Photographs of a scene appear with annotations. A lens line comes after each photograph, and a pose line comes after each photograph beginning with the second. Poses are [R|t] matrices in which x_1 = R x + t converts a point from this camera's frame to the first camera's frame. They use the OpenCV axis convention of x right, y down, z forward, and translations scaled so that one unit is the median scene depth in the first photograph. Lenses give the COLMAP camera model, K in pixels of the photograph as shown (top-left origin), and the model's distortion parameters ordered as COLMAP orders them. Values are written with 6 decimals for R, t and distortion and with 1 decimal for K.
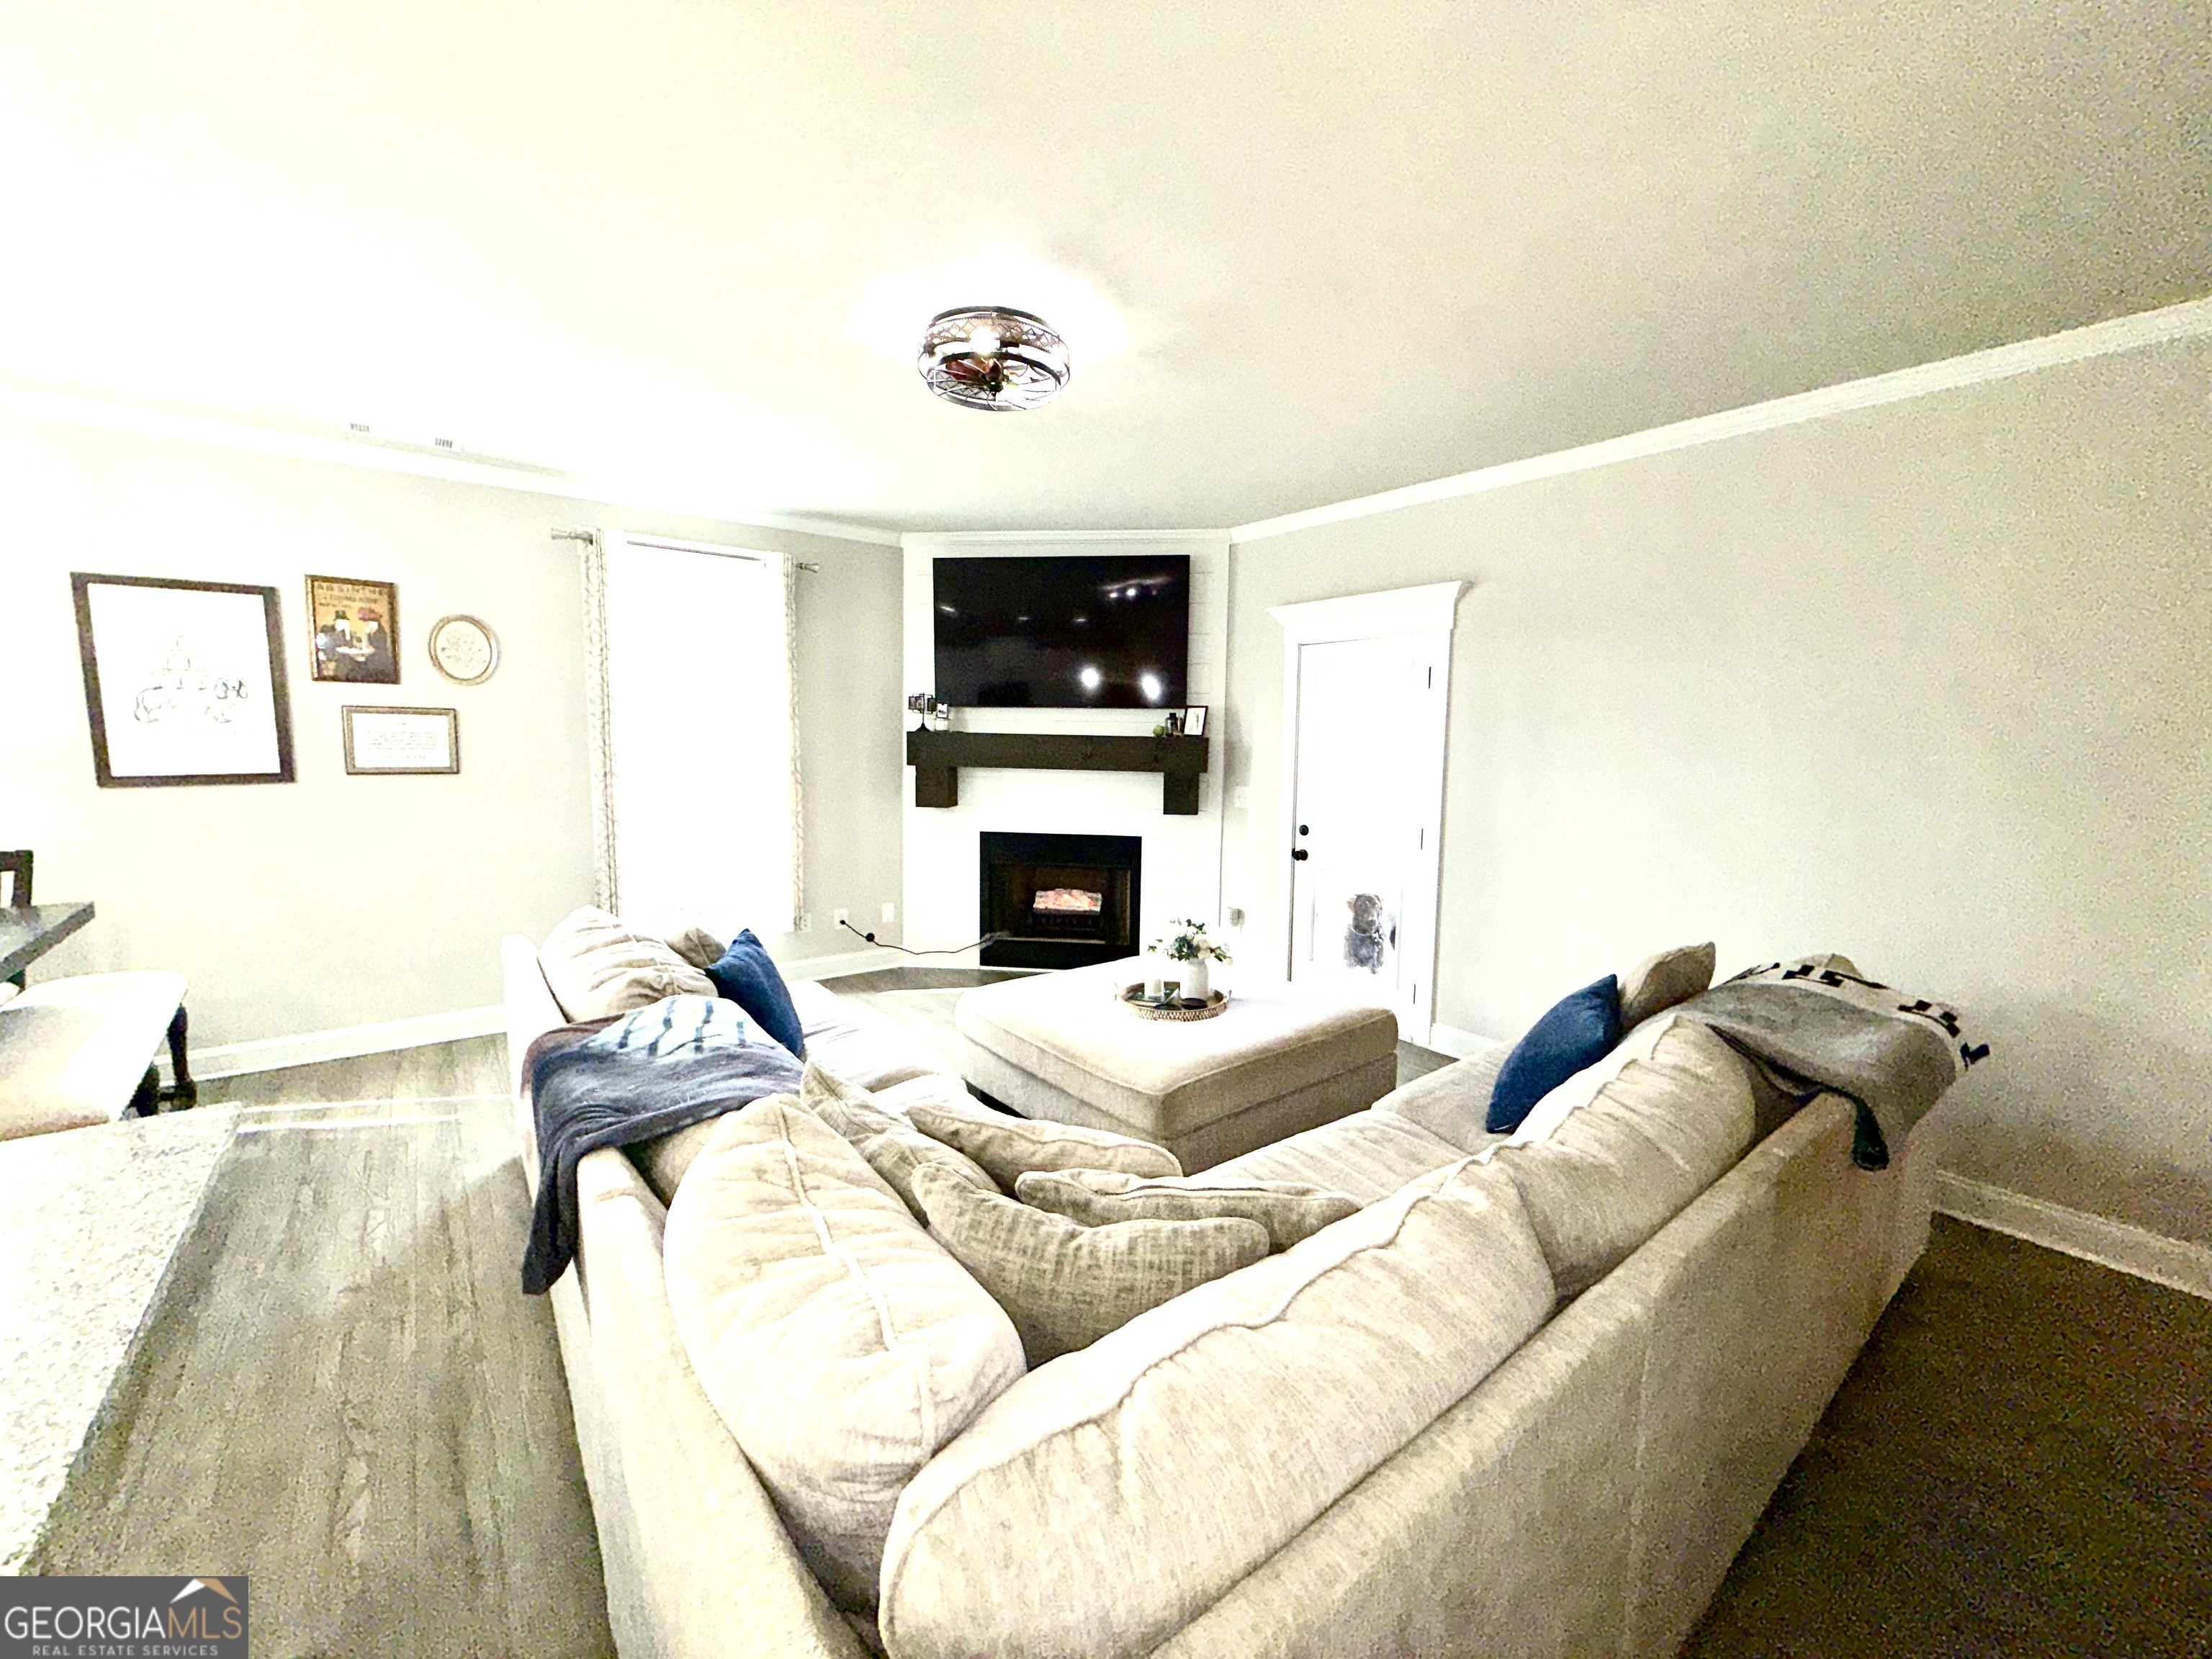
lens RADIAL K [[881.8, 0, 1095.0], [0, 881.8, 825.9], [0, 0, 1]] dist [0.003461, -0.000665]
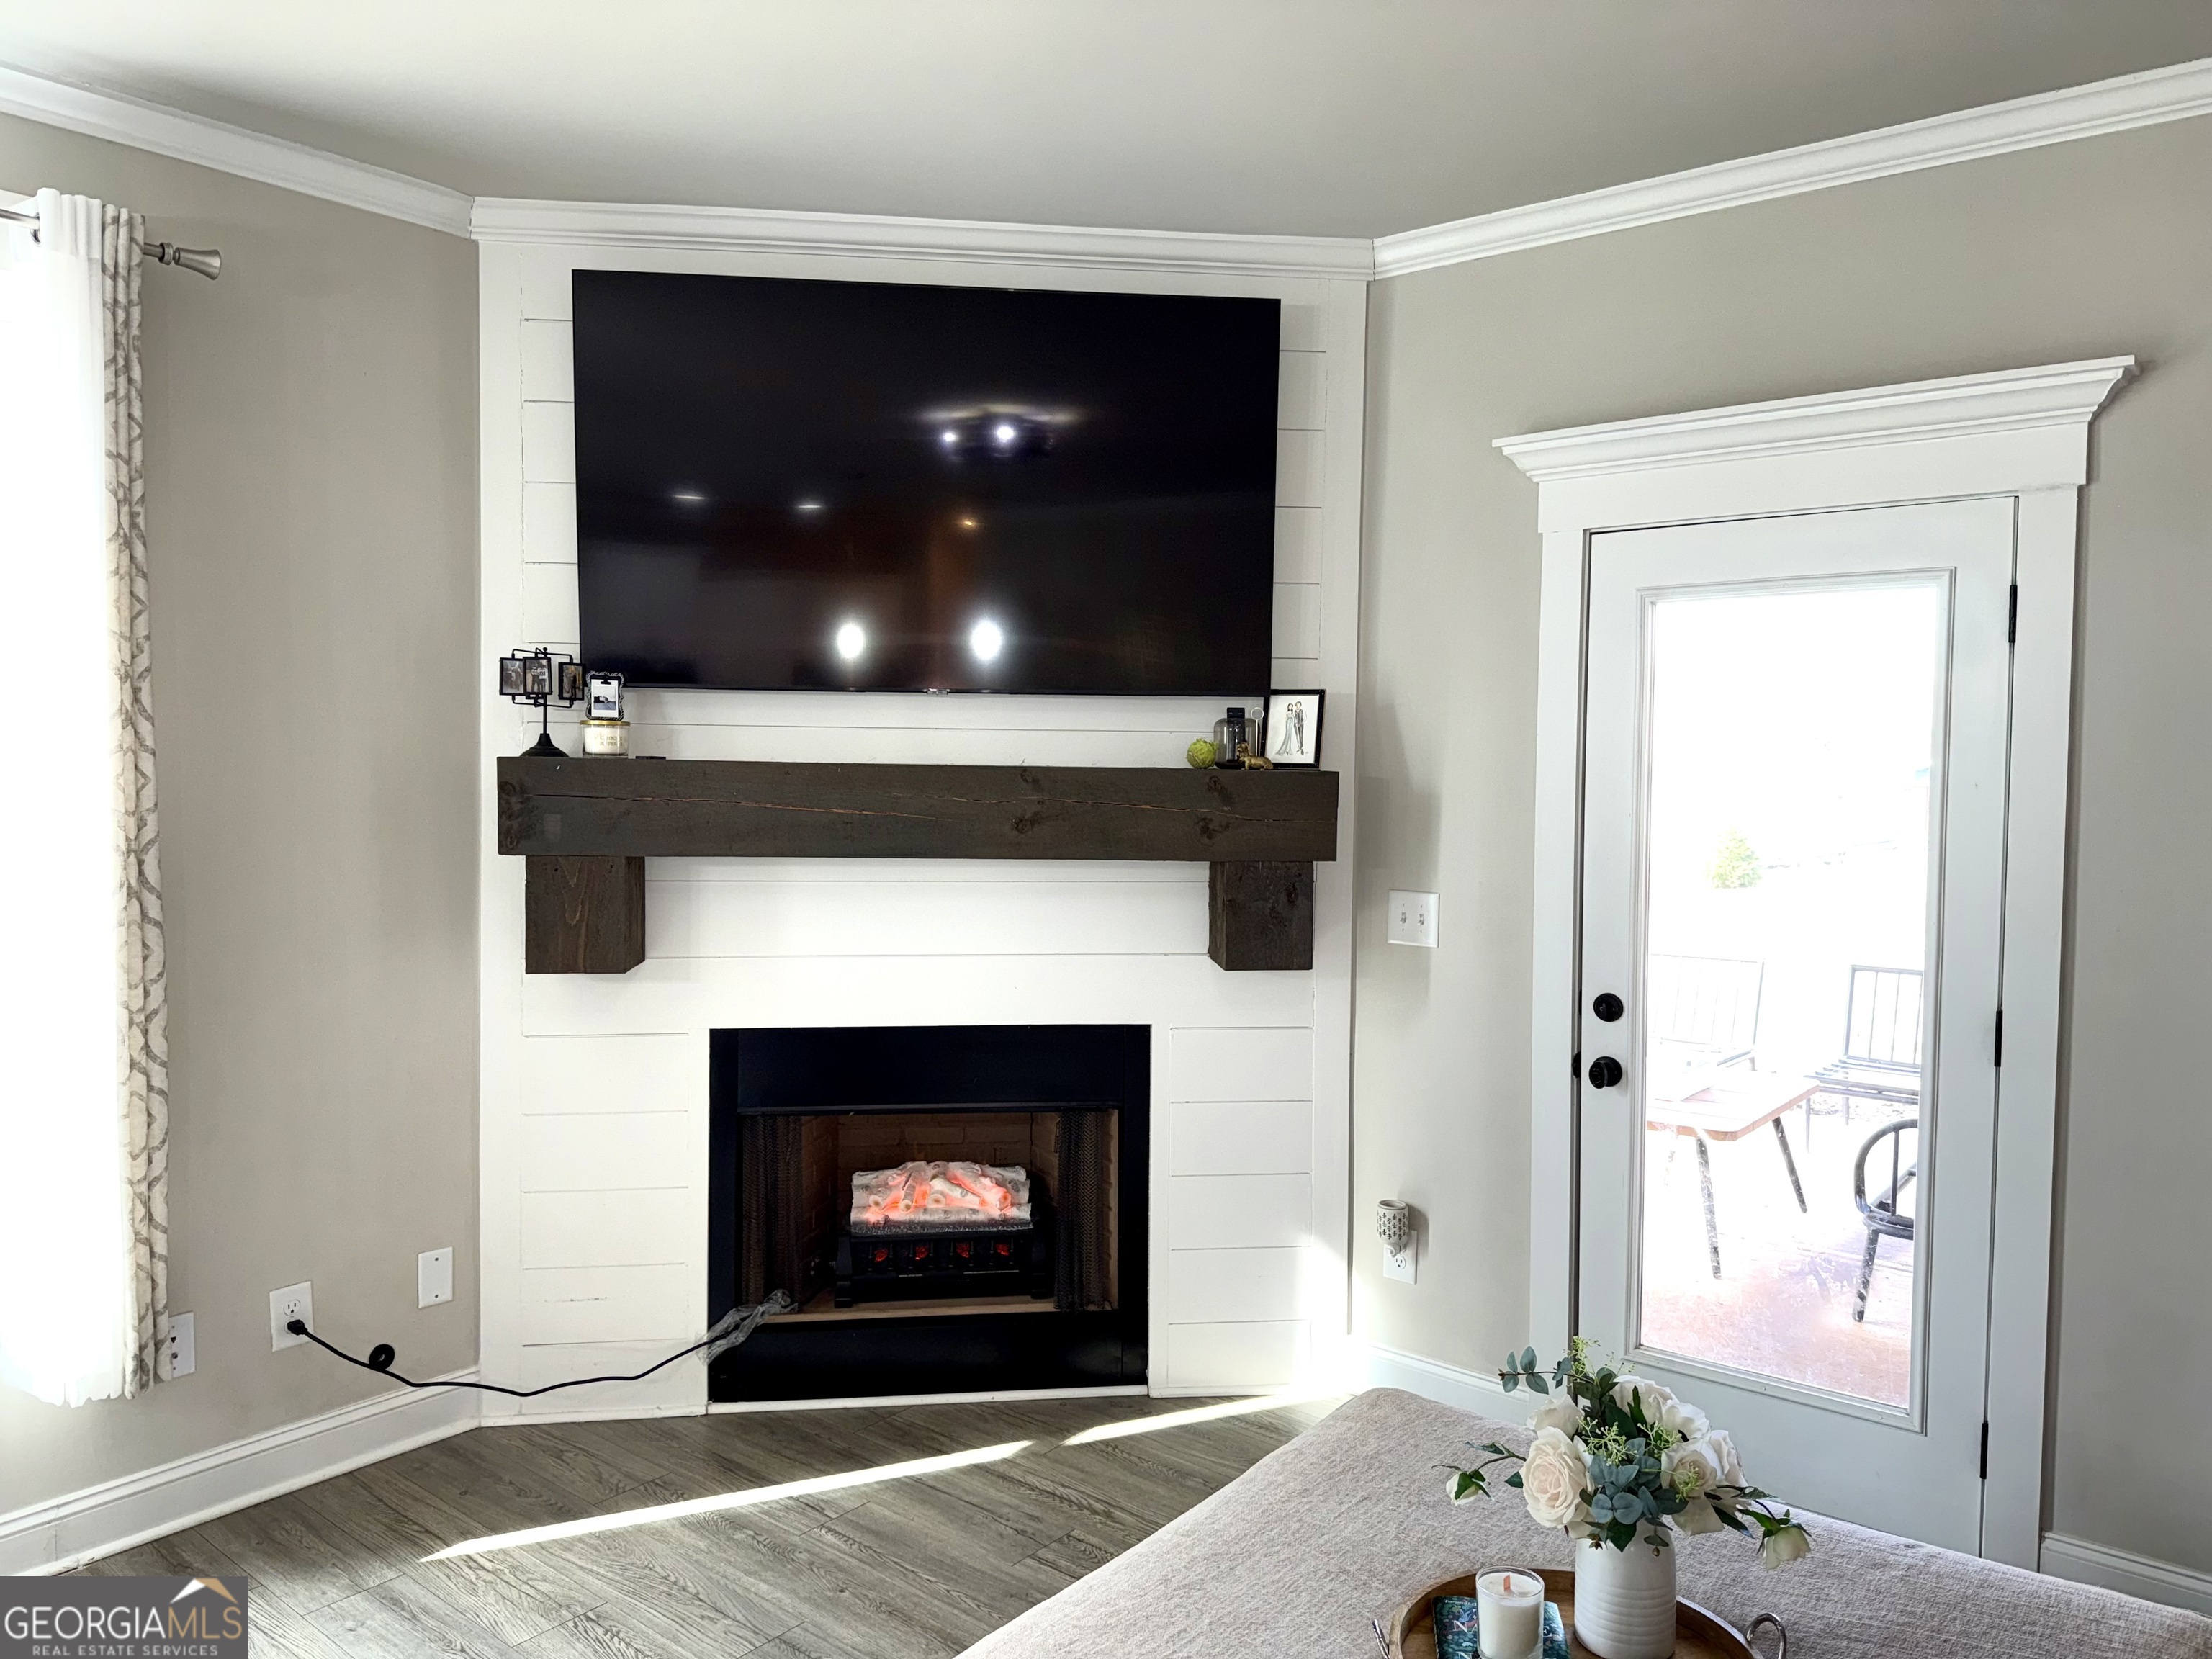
lens RADIAL K [[1565.3, 0, 1109.9], [0, 1565.3, 839.6], [0, 0, 1]] dist [0.036841, -0.012596]
pose [[0.972493, -0.017717, 0.232256, -0.123172], [0.028289, 0.998706, -0.042269, -0.041712], [-0.231206, 0.047676, 0.971736, 0.341749]]
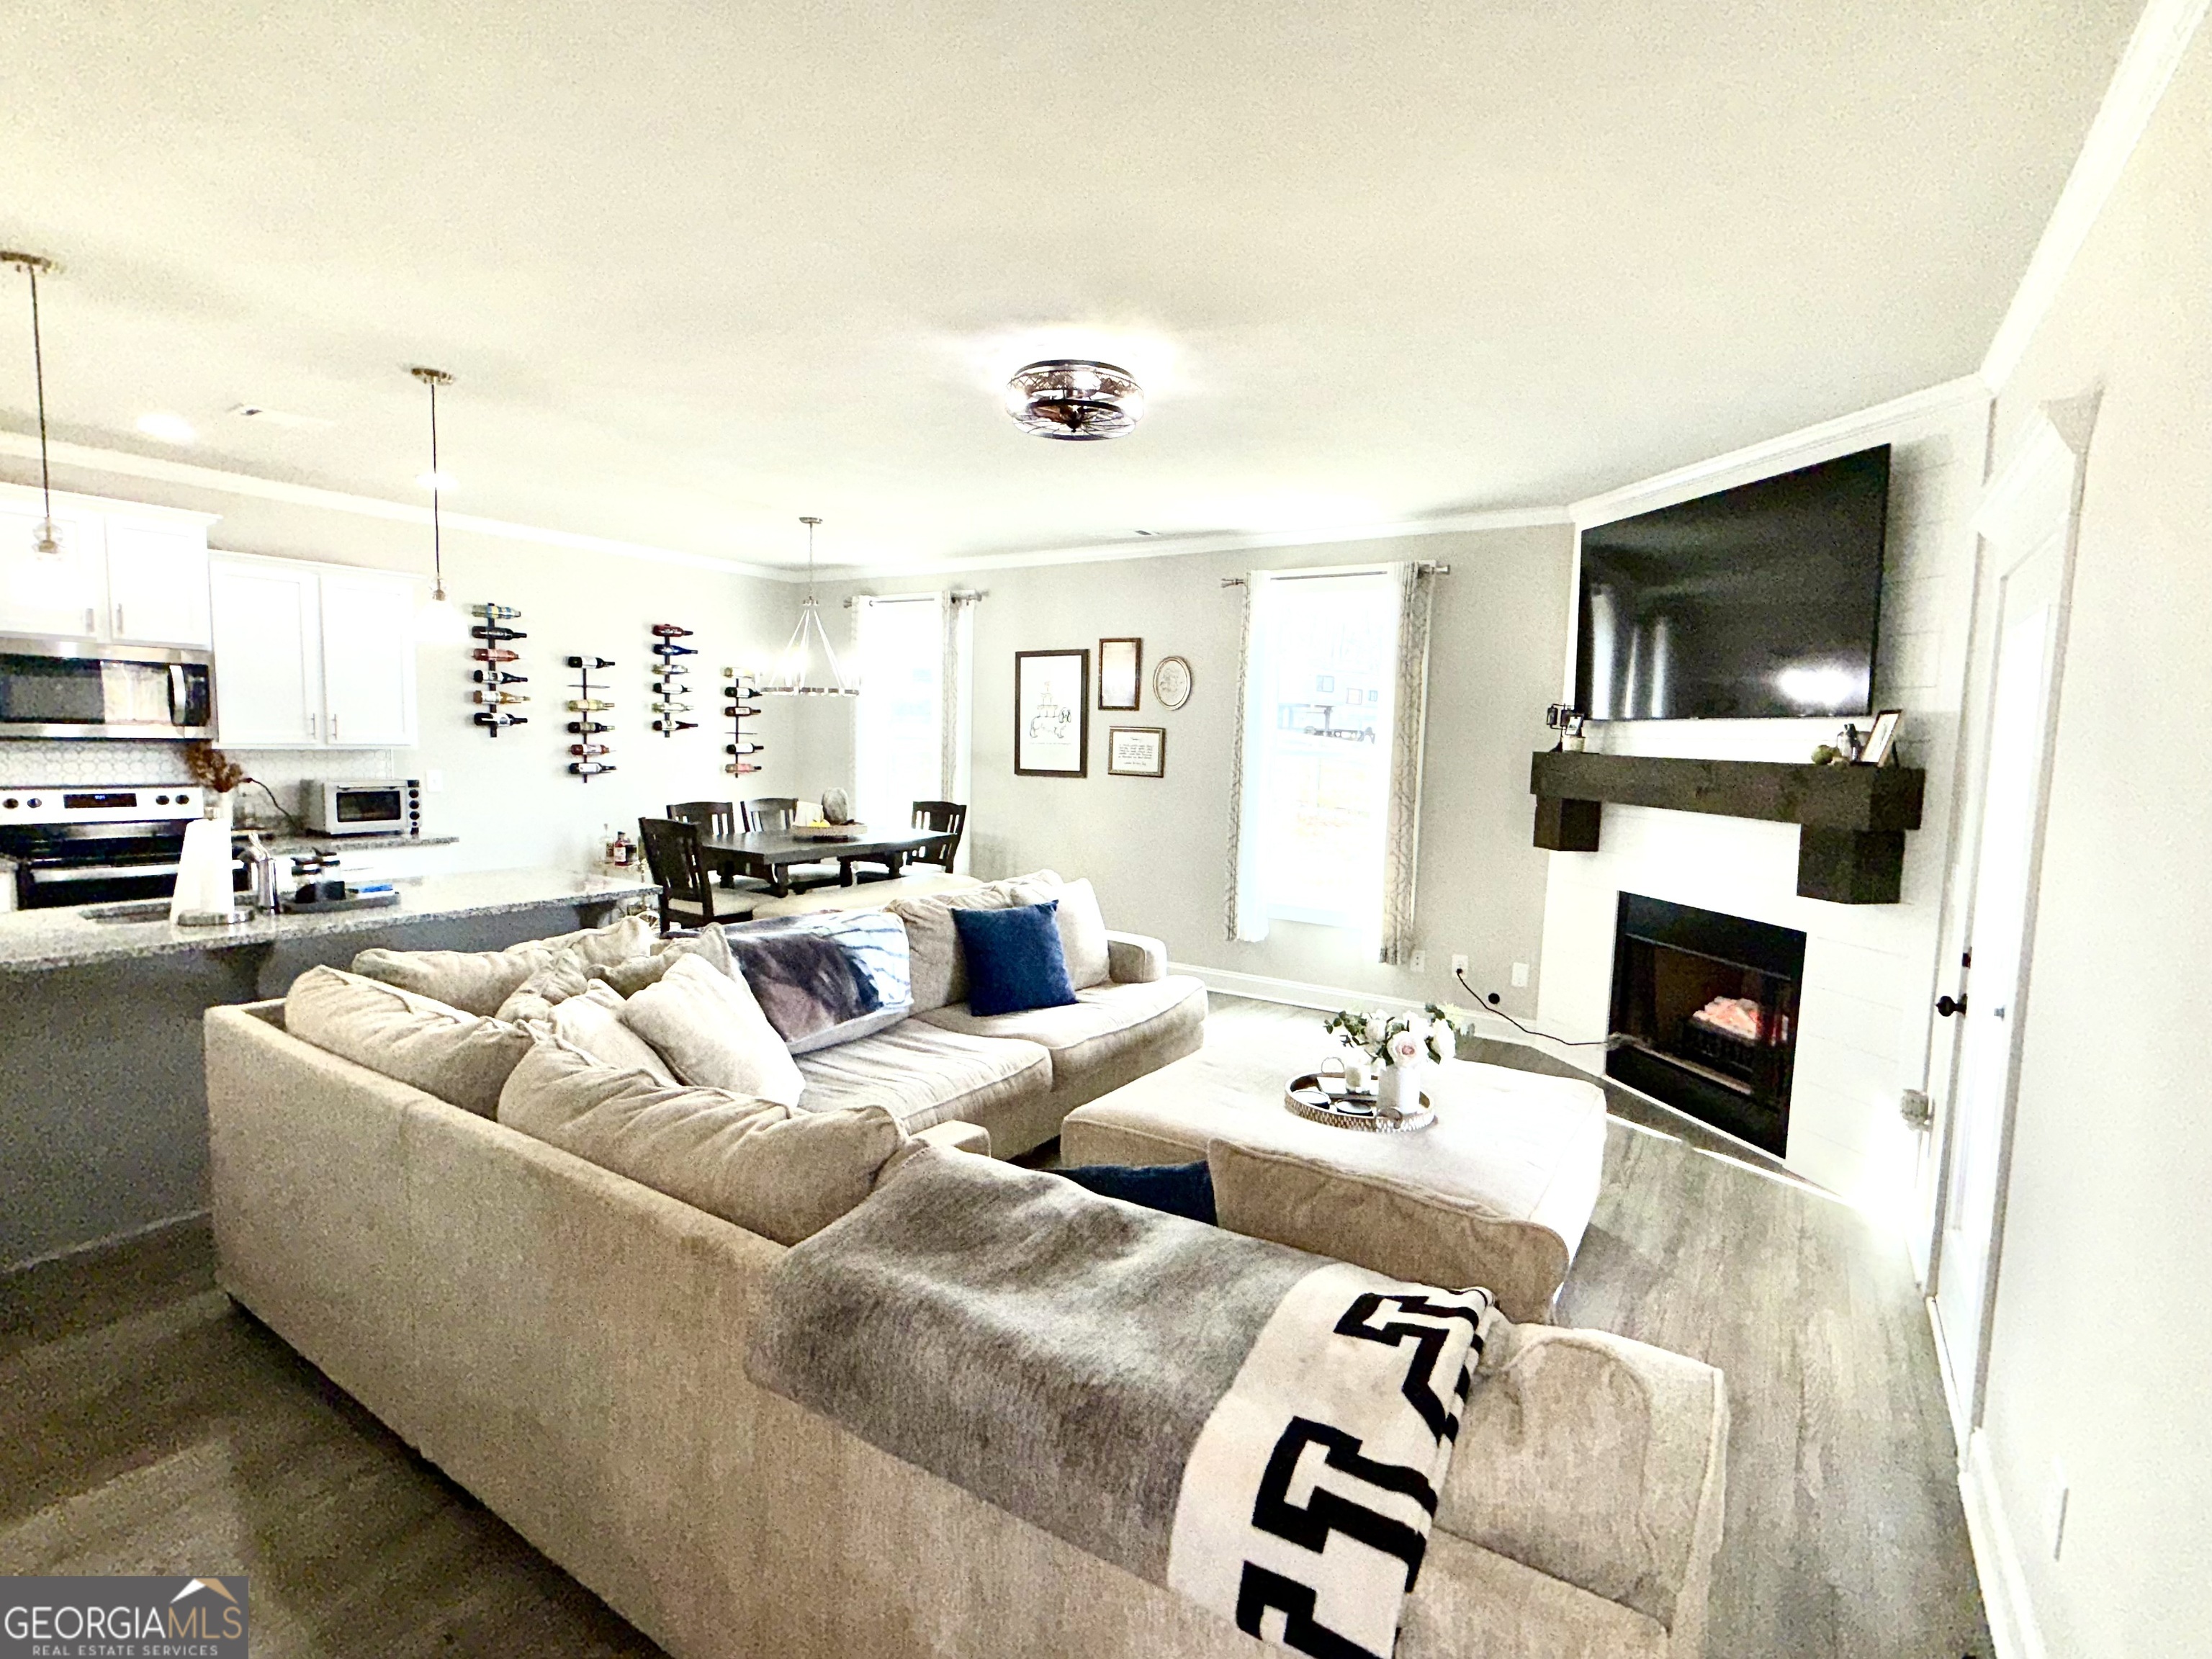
lens RADIAL K [[1057.8, 0, 1106.2], [0, 1057.8, 831.7], [0, 0, 1]] dist [0.003852, -0.000326]
pose [[0.331975, 0.078973, -0.939977, 0.570627], [-0.125880, 0.991285, 0.038826, -0.023411], [0.934851, 0.105435, 0.339023, 0.312522]]
